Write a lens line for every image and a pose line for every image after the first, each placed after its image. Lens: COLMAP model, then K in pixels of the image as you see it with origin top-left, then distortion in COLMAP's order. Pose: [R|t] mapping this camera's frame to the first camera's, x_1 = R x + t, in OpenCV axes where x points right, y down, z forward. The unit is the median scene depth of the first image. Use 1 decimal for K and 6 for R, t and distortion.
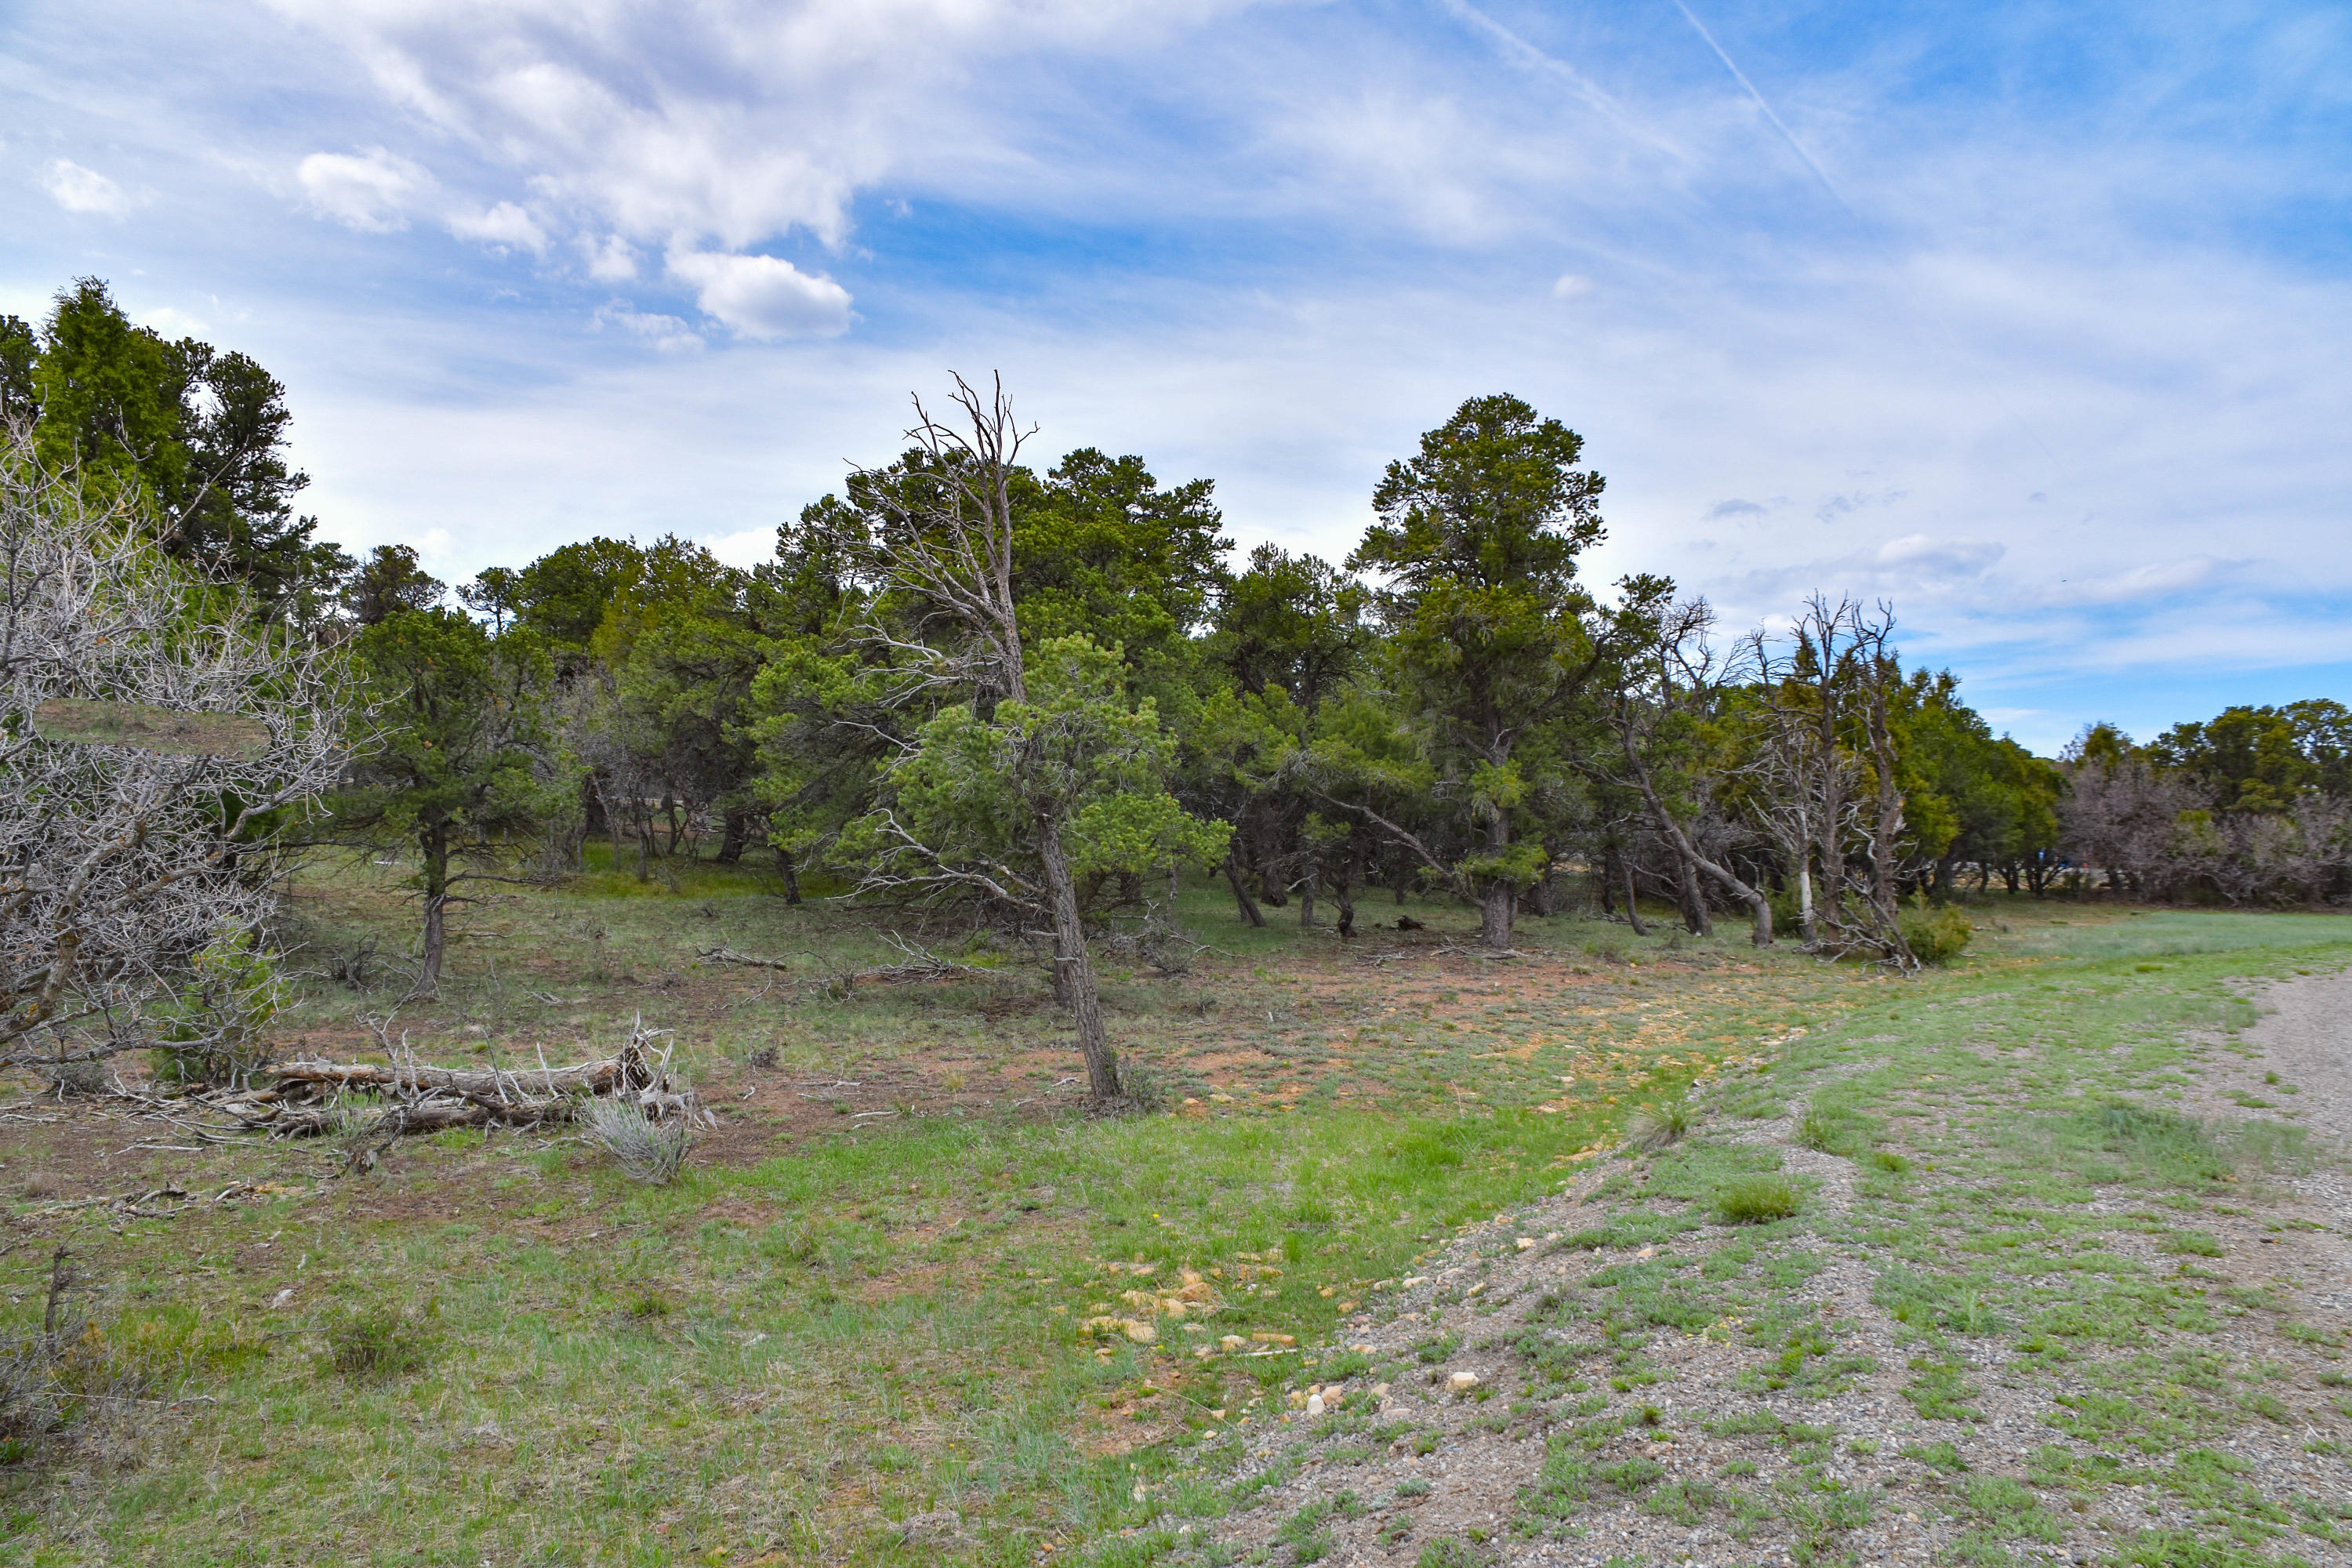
lens RADIAL K [[1844.6, 0, 1176.0], [0, 1844.6, 784.0], [0, 0, 1]] dist [-0.006626, 0.054220]
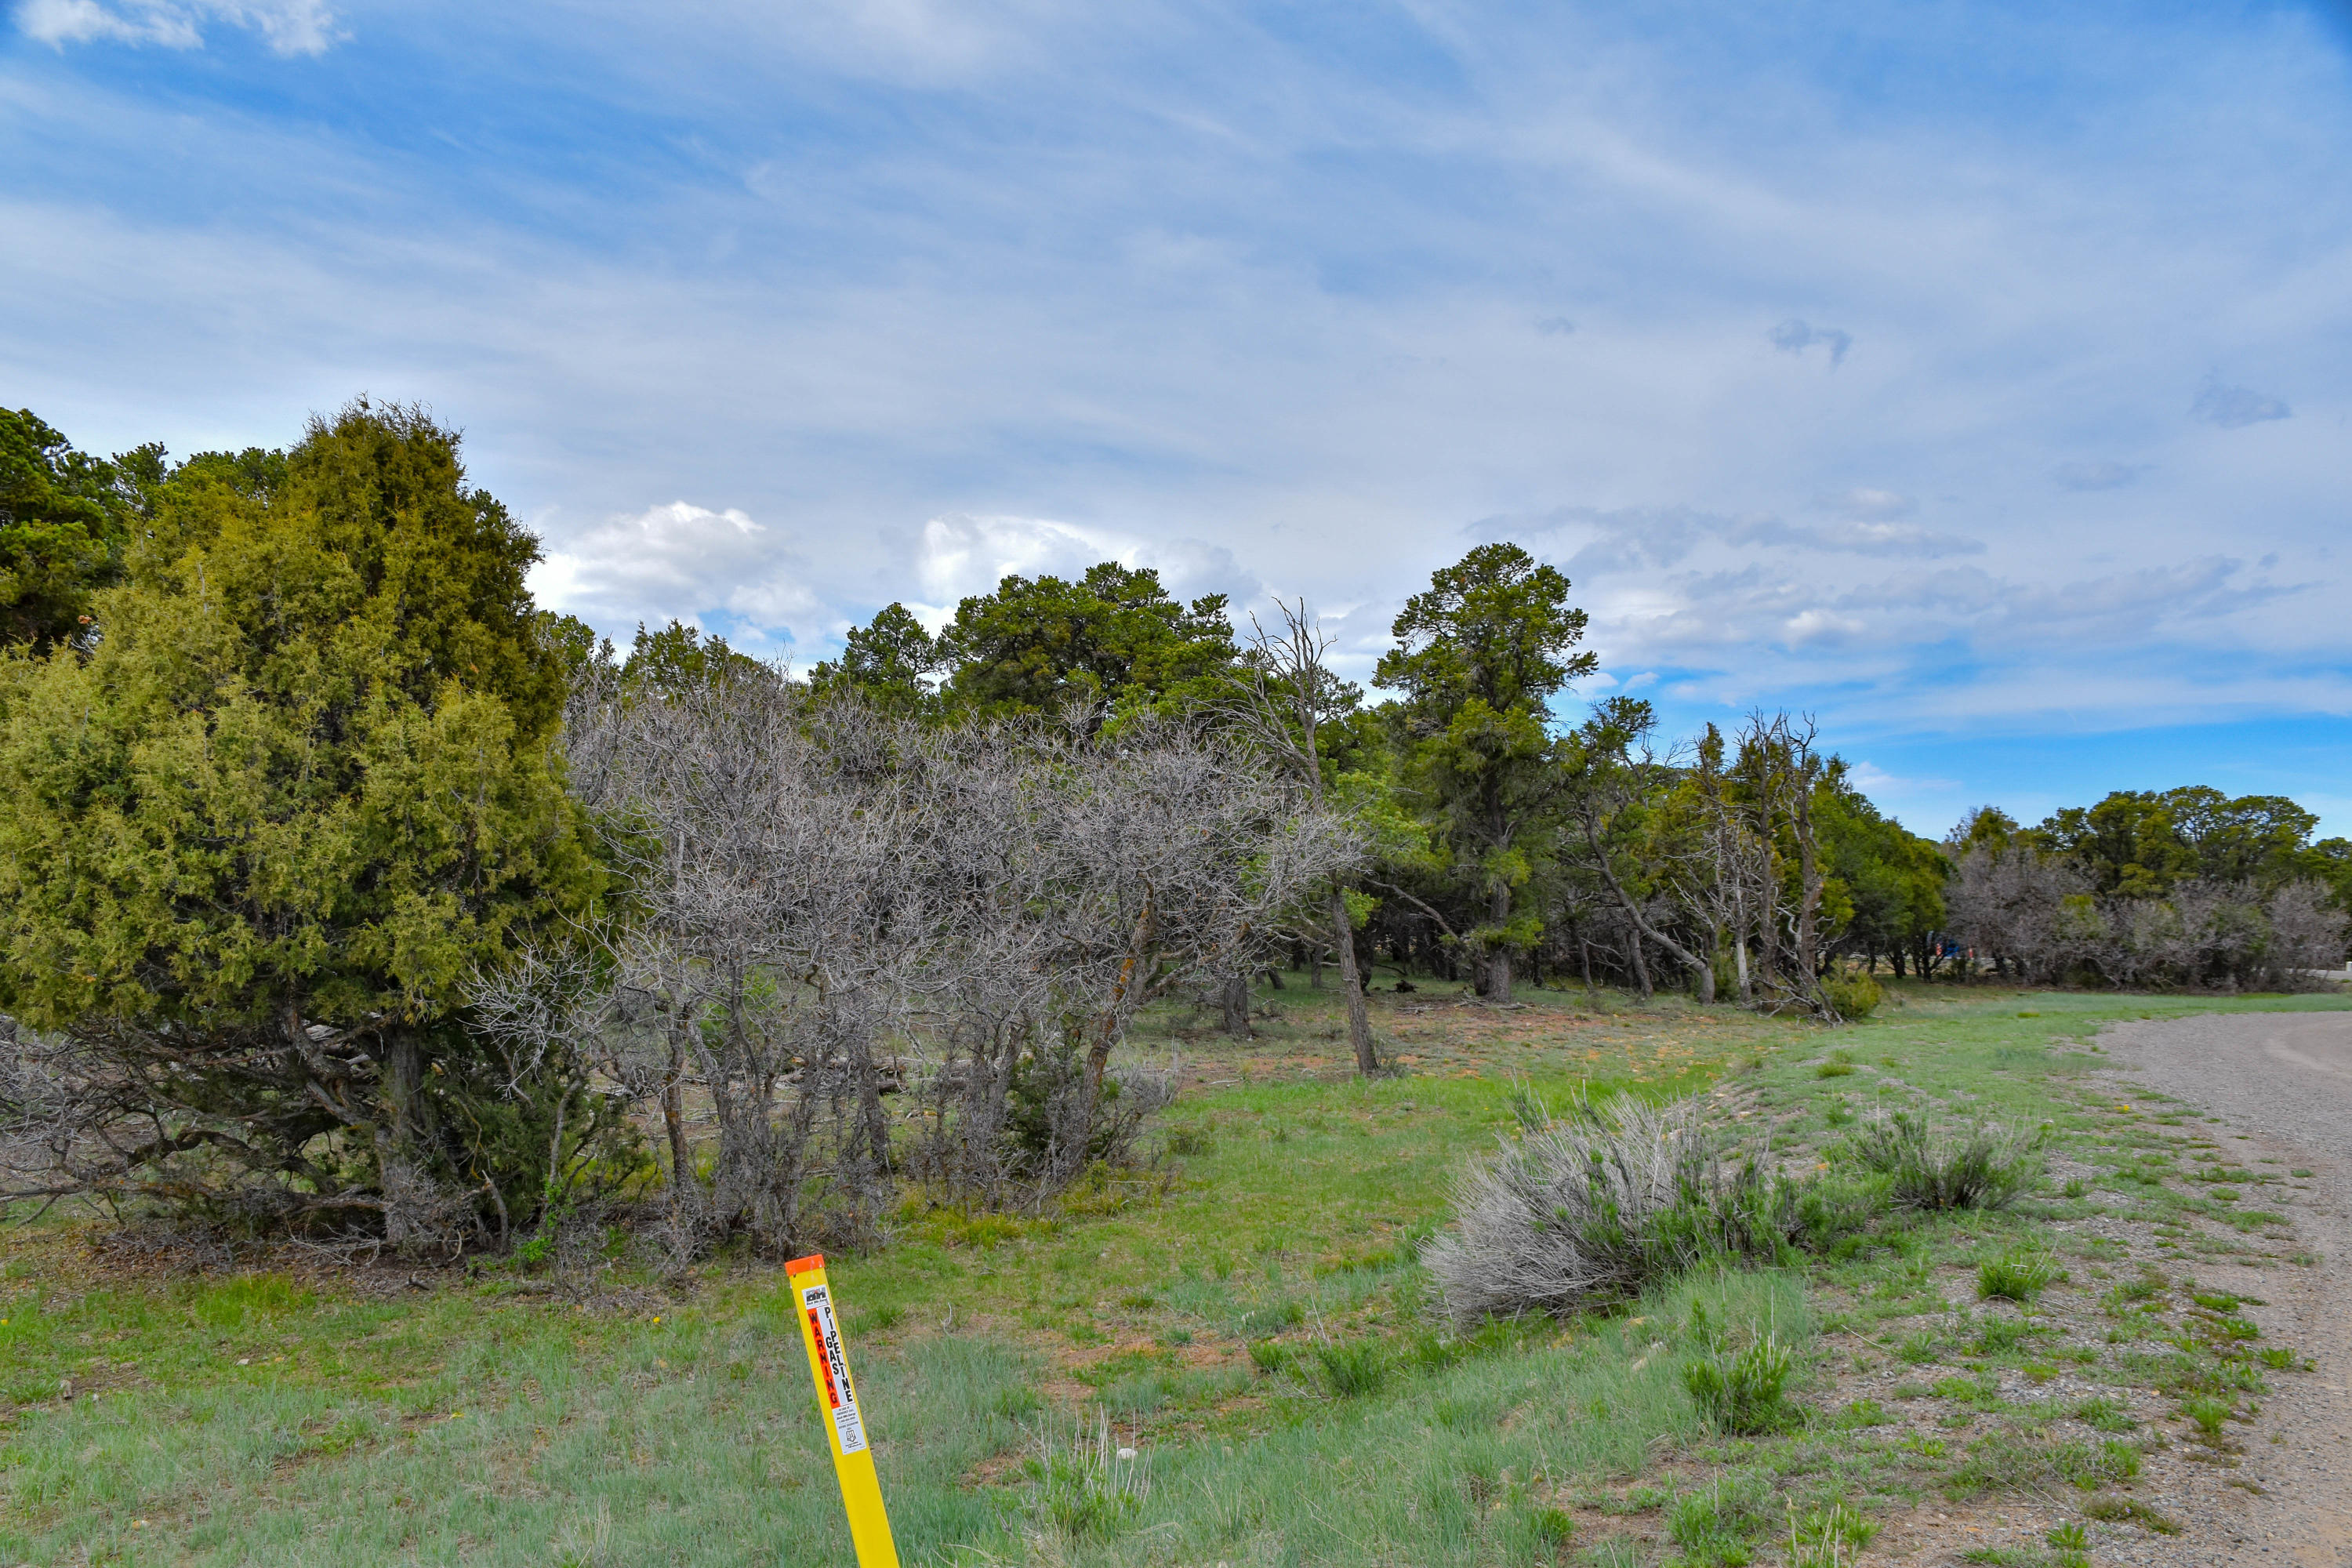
lens RADIAL K [[2418.9, 0, 1176.9], [0, 2418.9, 817.4], [0, 0, 1]] dist [0.283193, -0.007616]
pose [[0.988648, 0.005393, 0.150156, -0.152161], [-0.002553, 0.999814, -0.019100, -0.000728], [-0.150231, 0.018500, 0.988478, -0.300913]]
